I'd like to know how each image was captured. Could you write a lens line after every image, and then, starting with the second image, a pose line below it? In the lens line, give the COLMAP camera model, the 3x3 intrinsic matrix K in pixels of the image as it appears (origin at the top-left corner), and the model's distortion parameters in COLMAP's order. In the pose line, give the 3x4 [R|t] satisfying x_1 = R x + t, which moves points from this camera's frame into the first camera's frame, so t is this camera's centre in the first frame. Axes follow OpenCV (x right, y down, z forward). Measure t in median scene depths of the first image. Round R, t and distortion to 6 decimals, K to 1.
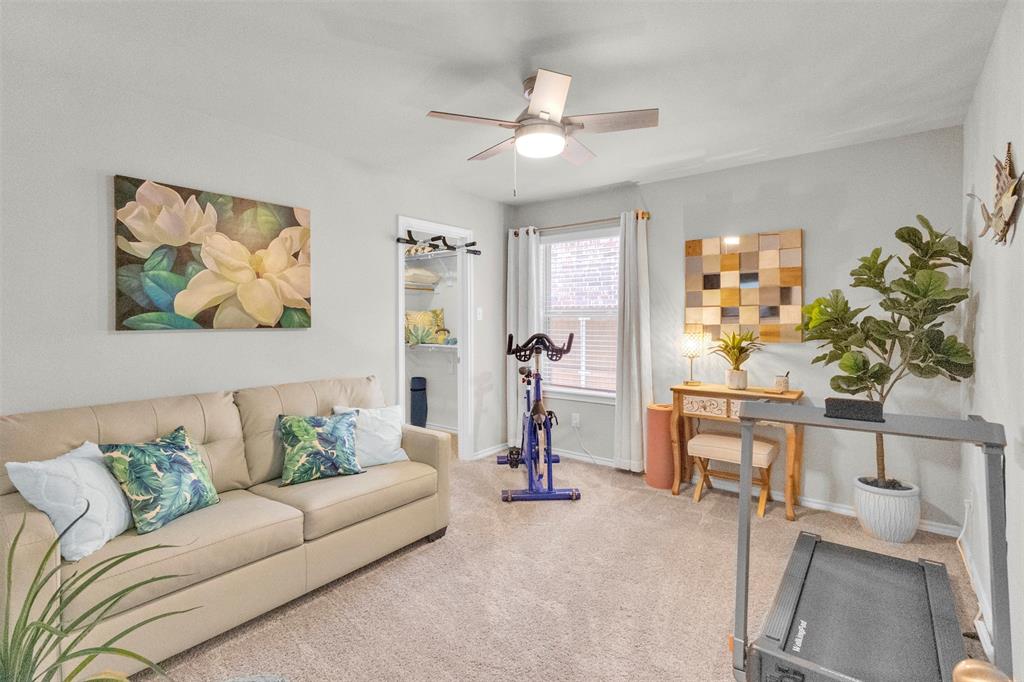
lens RADIAL K [[479.2, 0, 510.2], [0, 479.2, 330.2], [0, 0, 1]] dist [0.001346, 0.001867]
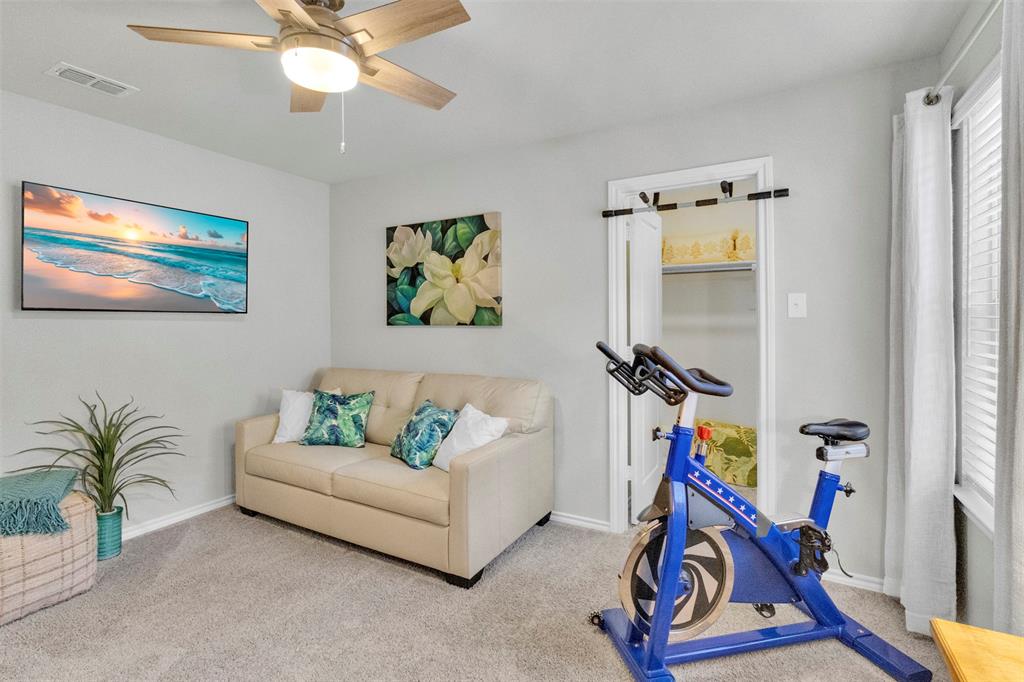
lens RADIAL K [[479.2, 0, 493.7], [0, 479.2, 320.2], [0, 0, 1]] dist [0.001346, 0.001867]
pose [[0.124101, 0.012755, -0.992188, 0.682636], [-0.011800, 0.999866, 0.011378, -0.032686], [0.992199, 0.010296, 0.124235, 0.977853]]
